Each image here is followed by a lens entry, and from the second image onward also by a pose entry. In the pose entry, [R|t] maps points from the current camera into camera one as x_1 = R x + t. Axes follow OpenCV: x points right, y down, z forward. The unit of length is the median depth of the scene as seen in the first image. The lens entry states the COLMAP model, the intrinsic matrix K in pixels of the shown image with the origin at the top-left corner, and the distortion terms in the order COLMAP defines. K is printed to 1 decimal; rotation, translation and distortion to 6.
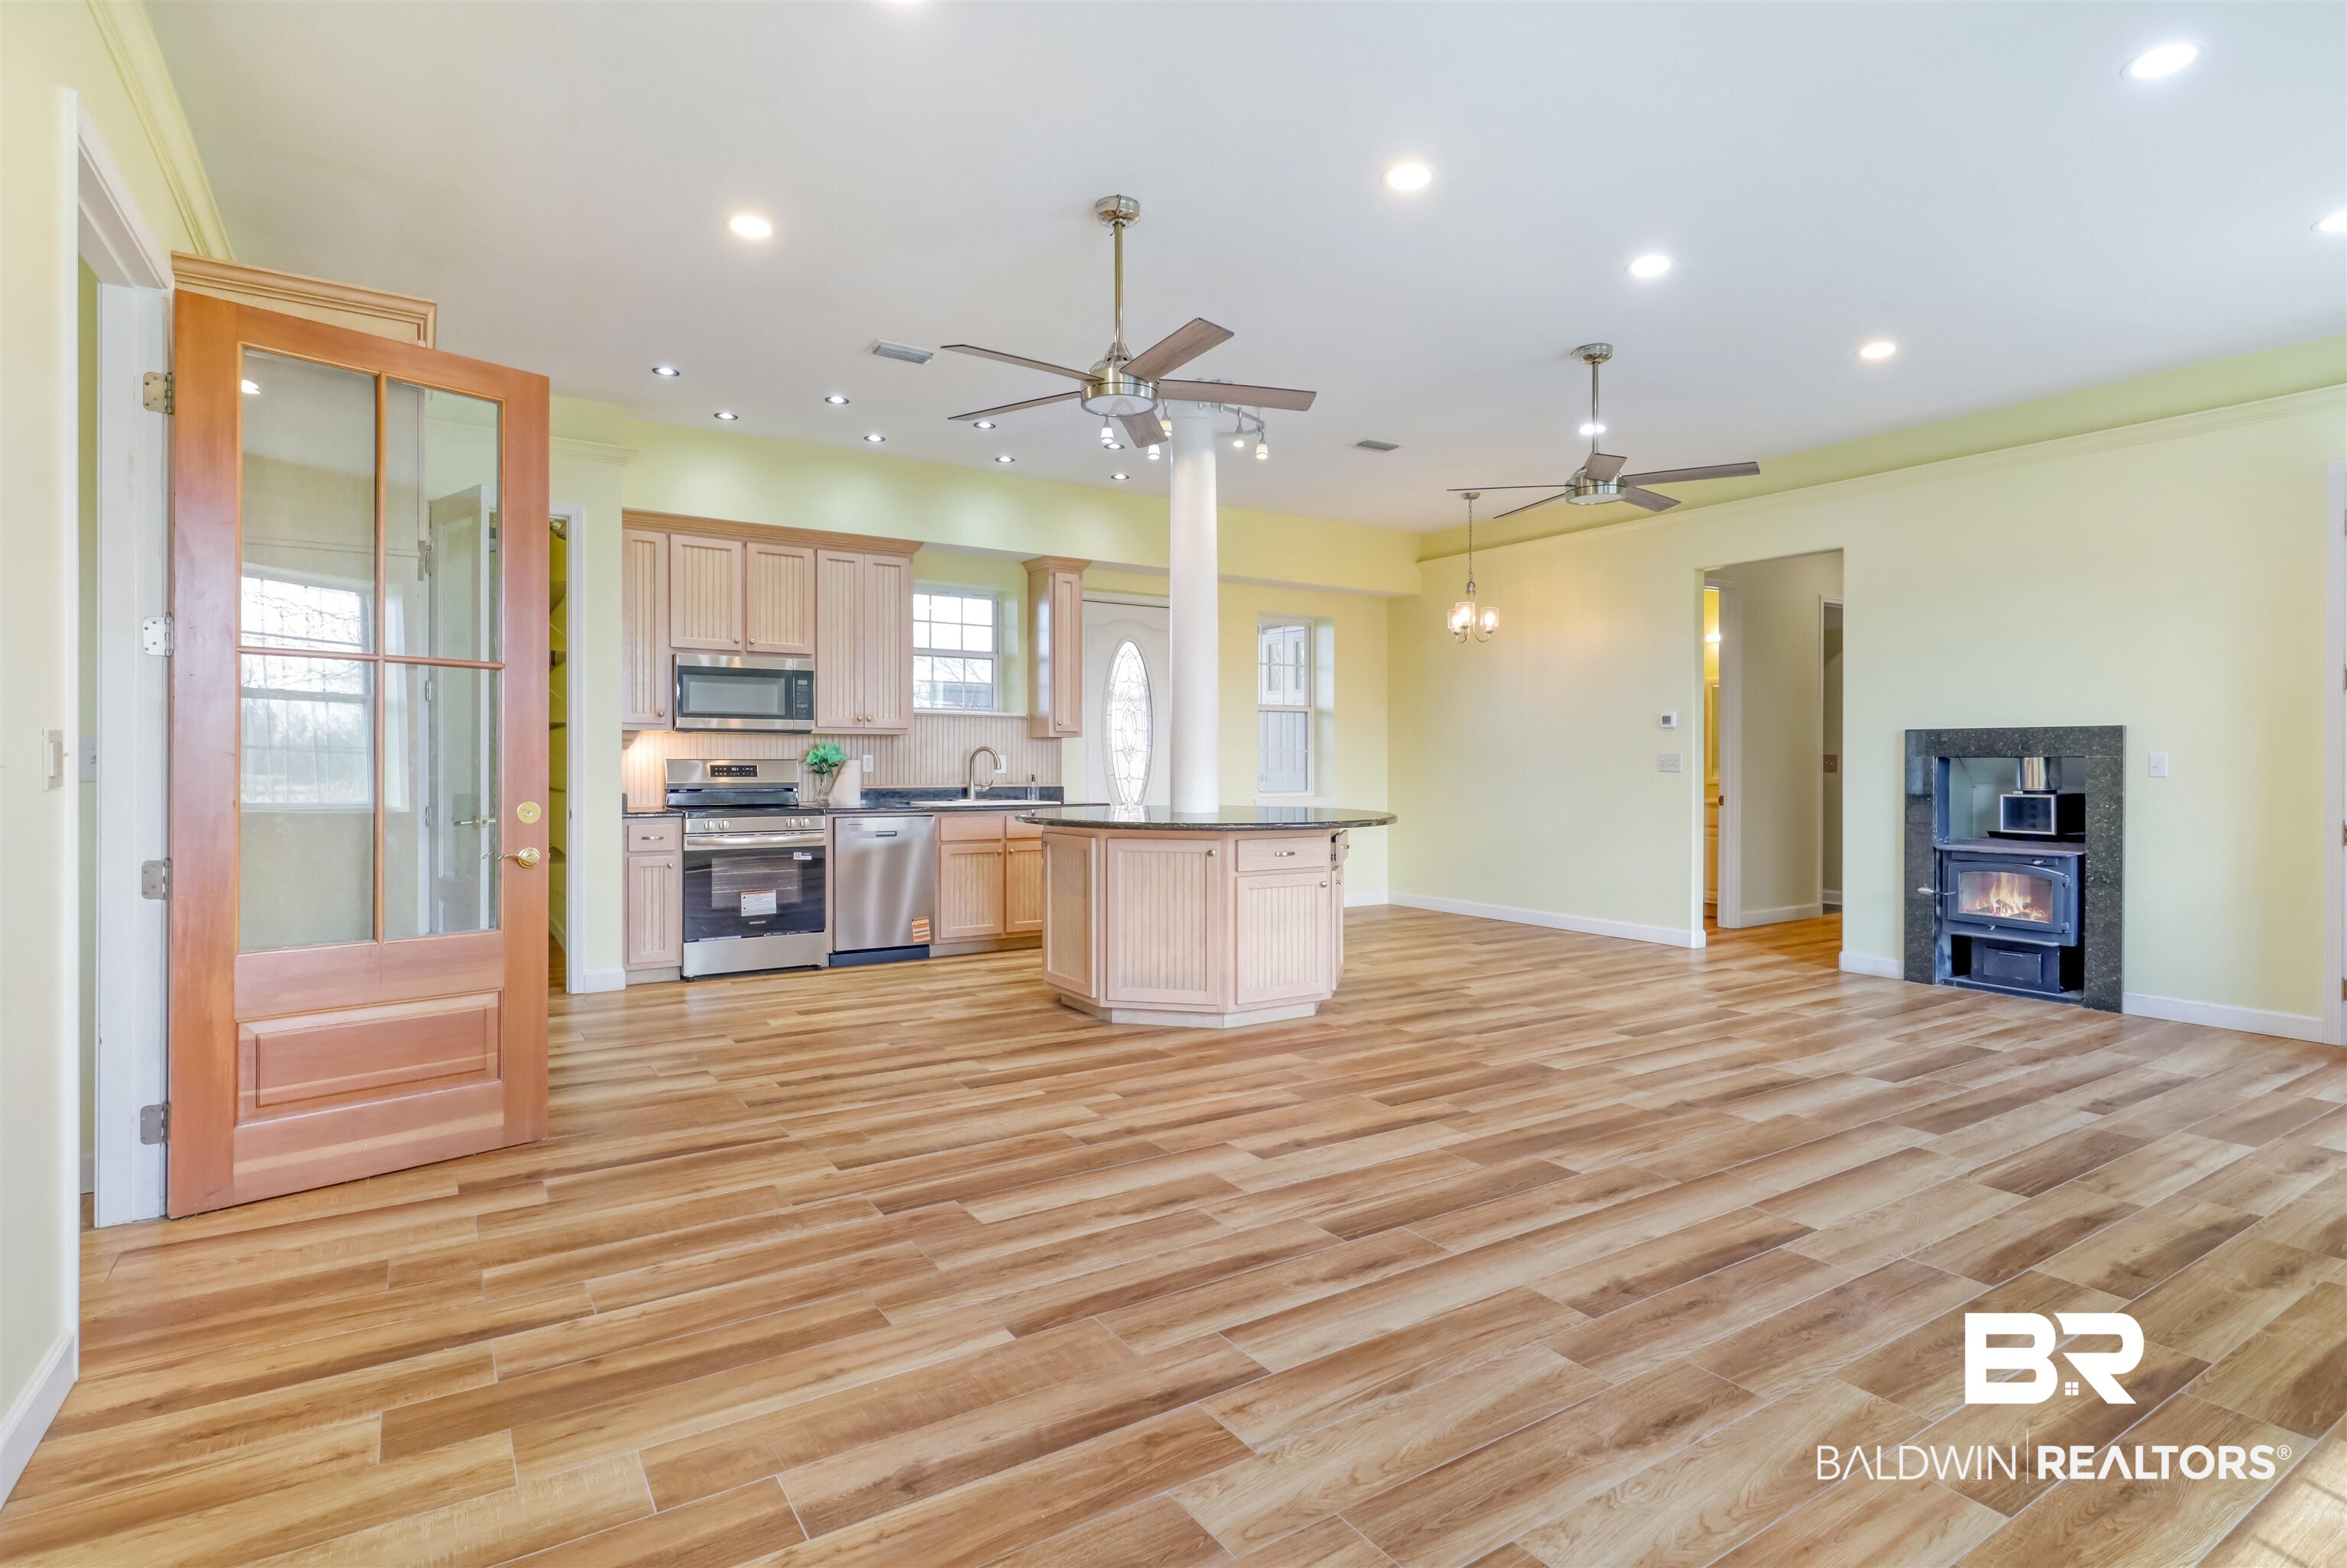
lens RADIAL K [[1166.9, 0, 1193.0], [0, 1166.9, 760.0], [0, 0, 1]] dist [-0.000152, -0.000185]
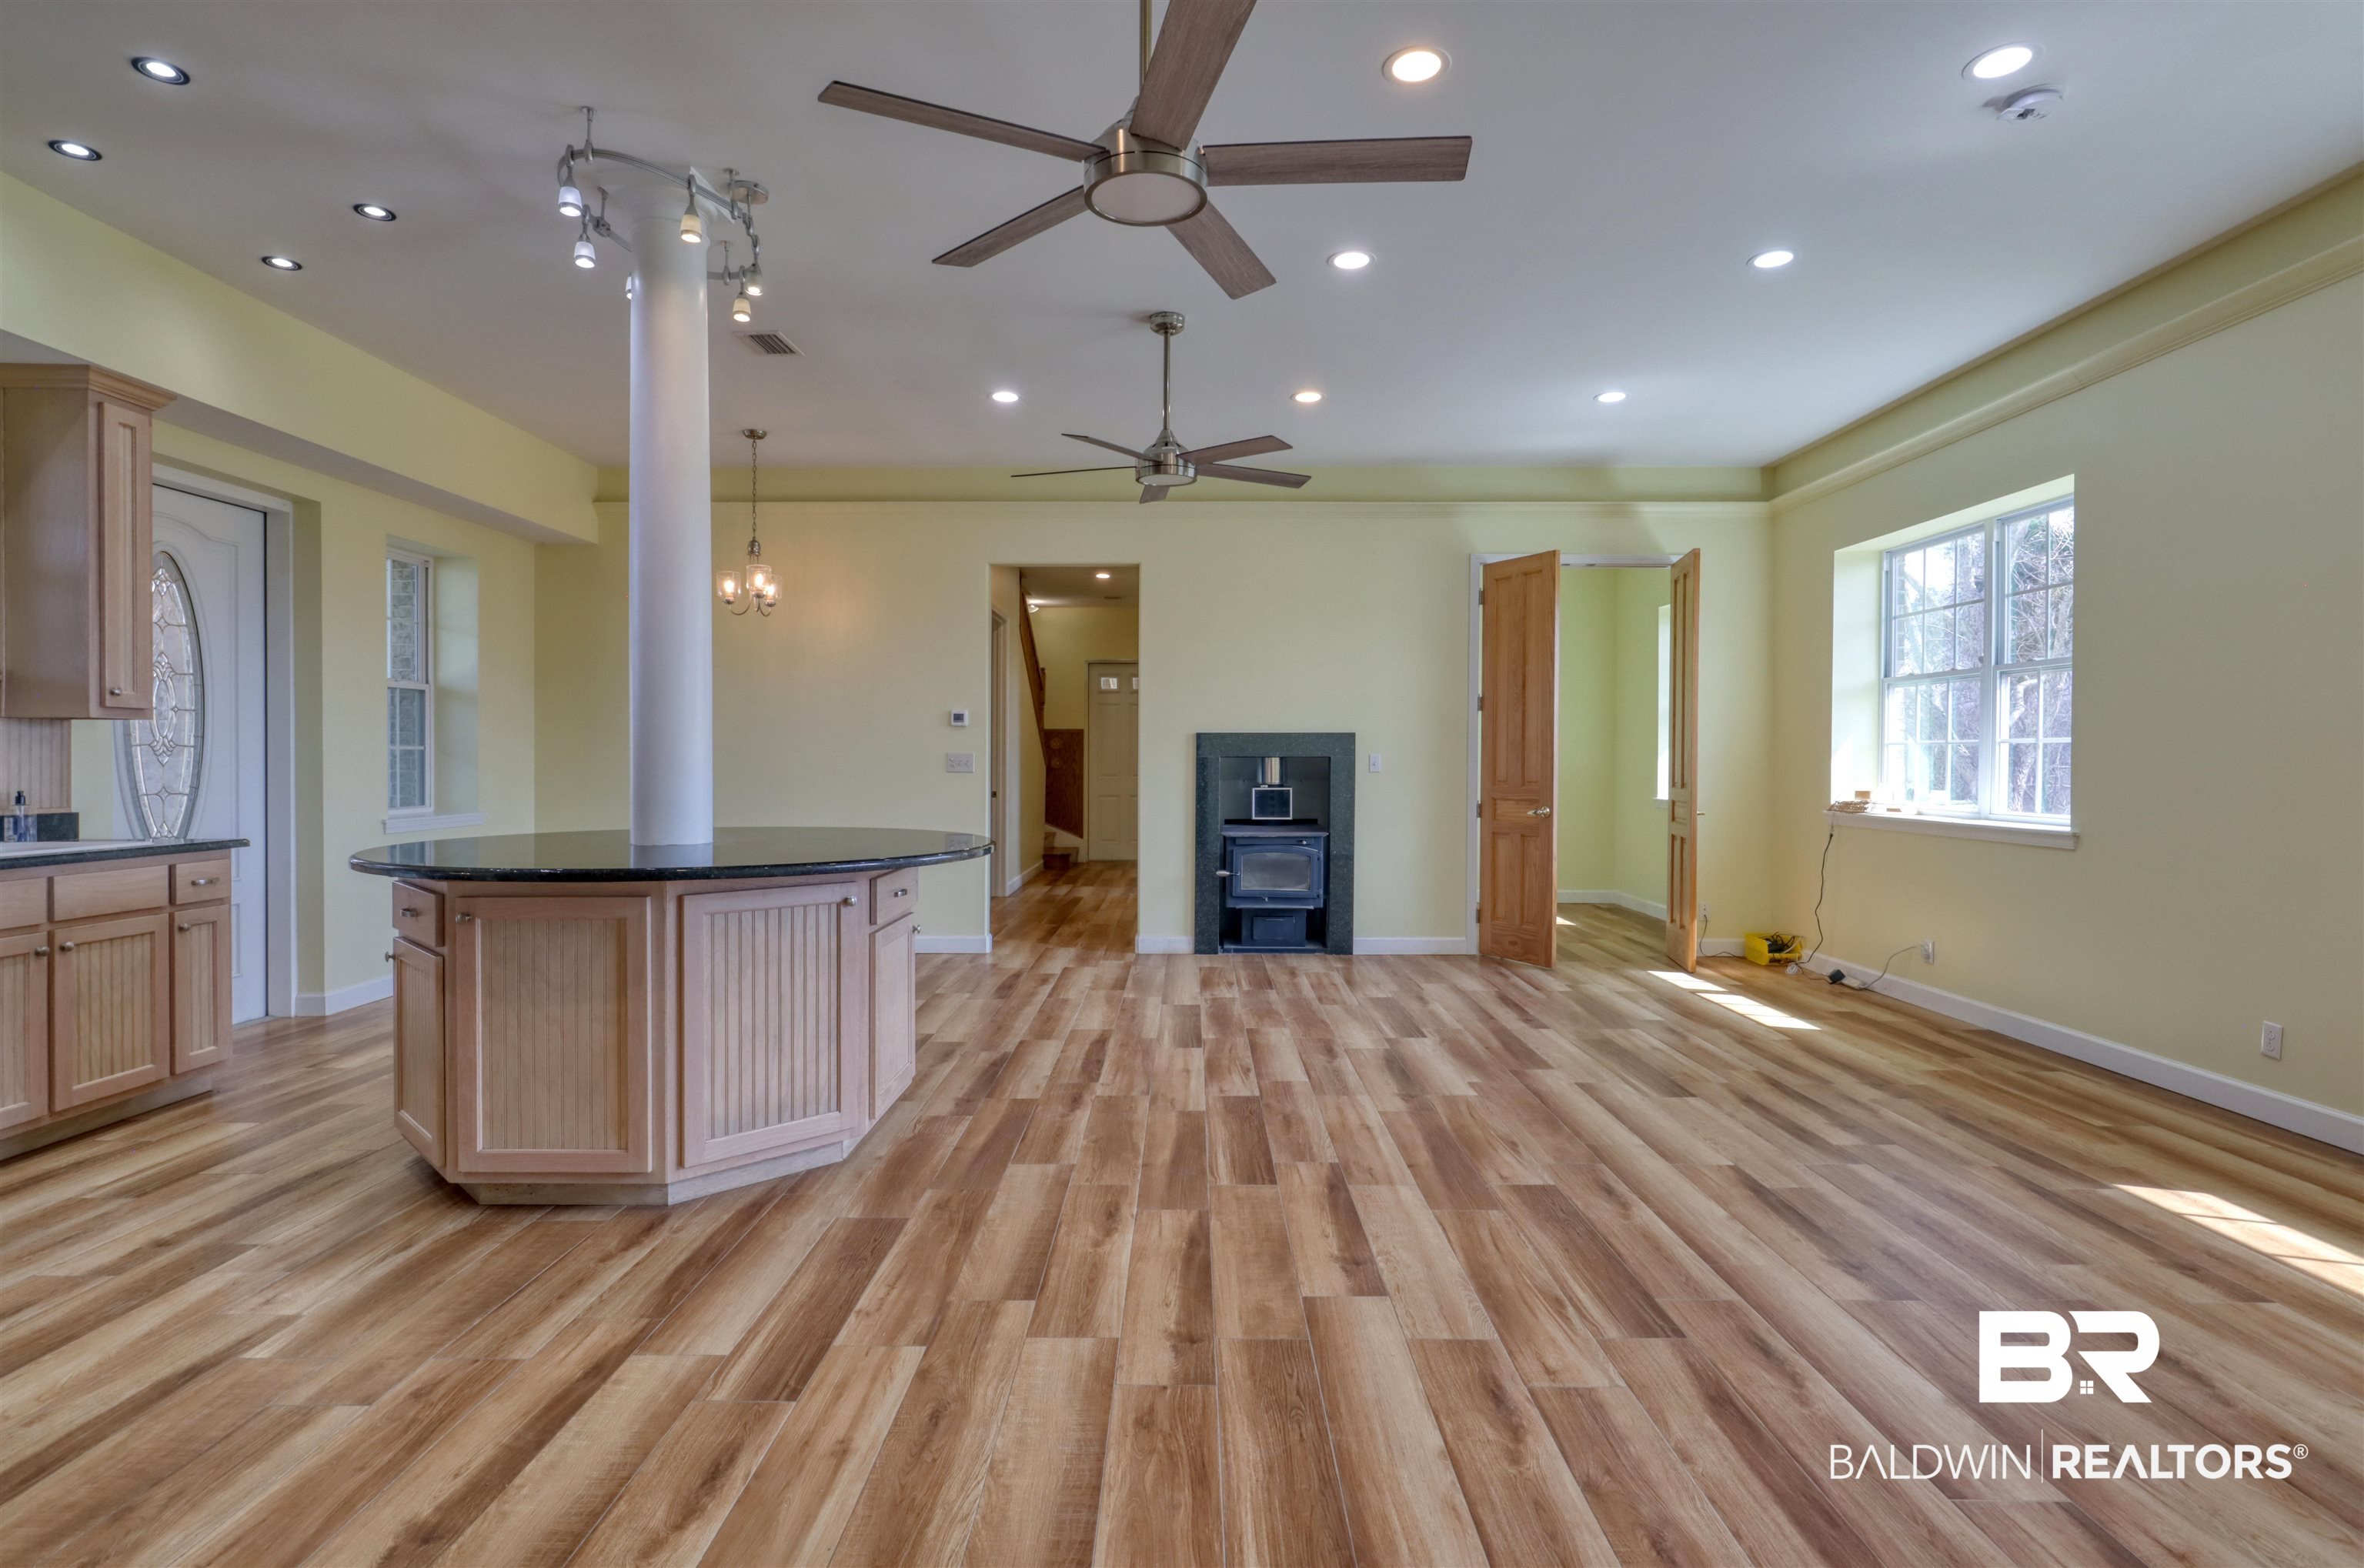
lens RADIAL K [[1175.4, 0, 1165.8], [0, 1175.4, 764.9], [0, 0, 1]] dist [-0.000152, -0.000185]
pose [[0.560837, -0.005177, 0.827910, -0.379649], [0.000401, 0.999982, 0.005982, -0.002344], [-0.827926, -0.003022, 0.560829, 0.409801]]
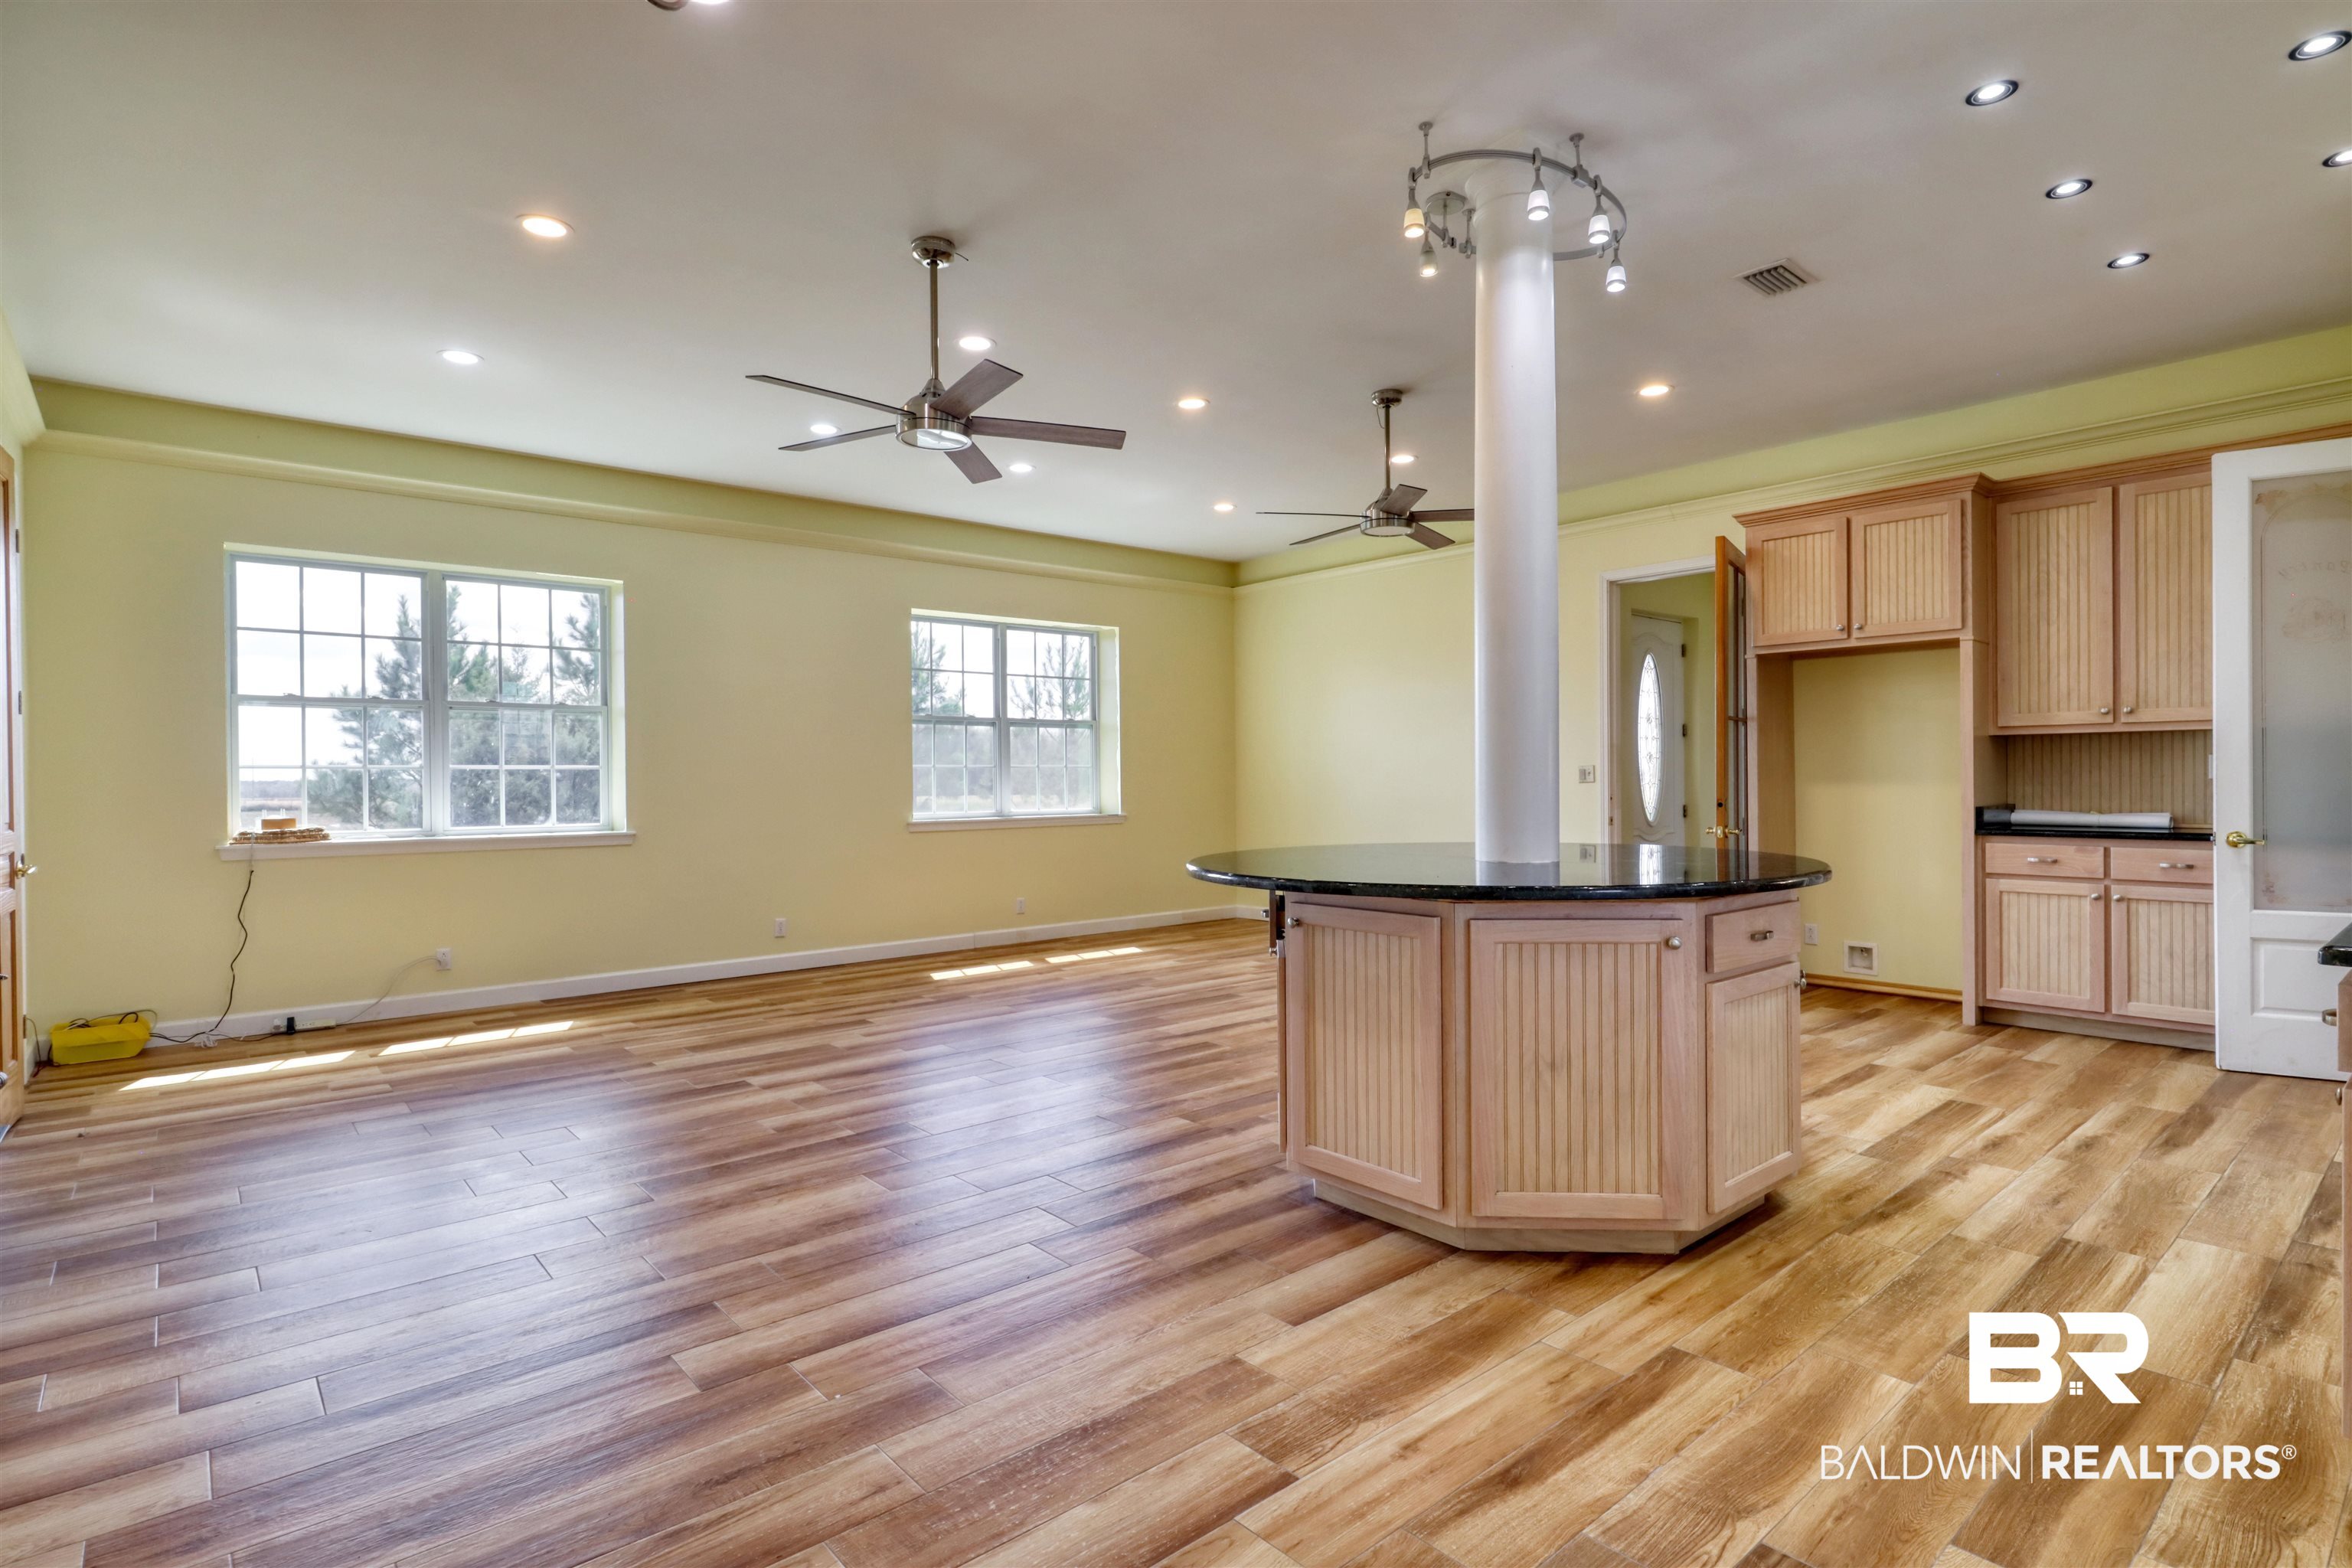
lens RADIAL K [[1169.5, 0, 1199.8], [0, 1169.5, 797.1], [0, 0, 1]] dist [-0.000152, -0.000185]
pose [[-0.989725, 0.010856, -0.142572, 0.246492], [0.008759, 0.999844, 0.015328, 0.001046], [0.142716, 0.013921, -0.989666, 1.563477]]
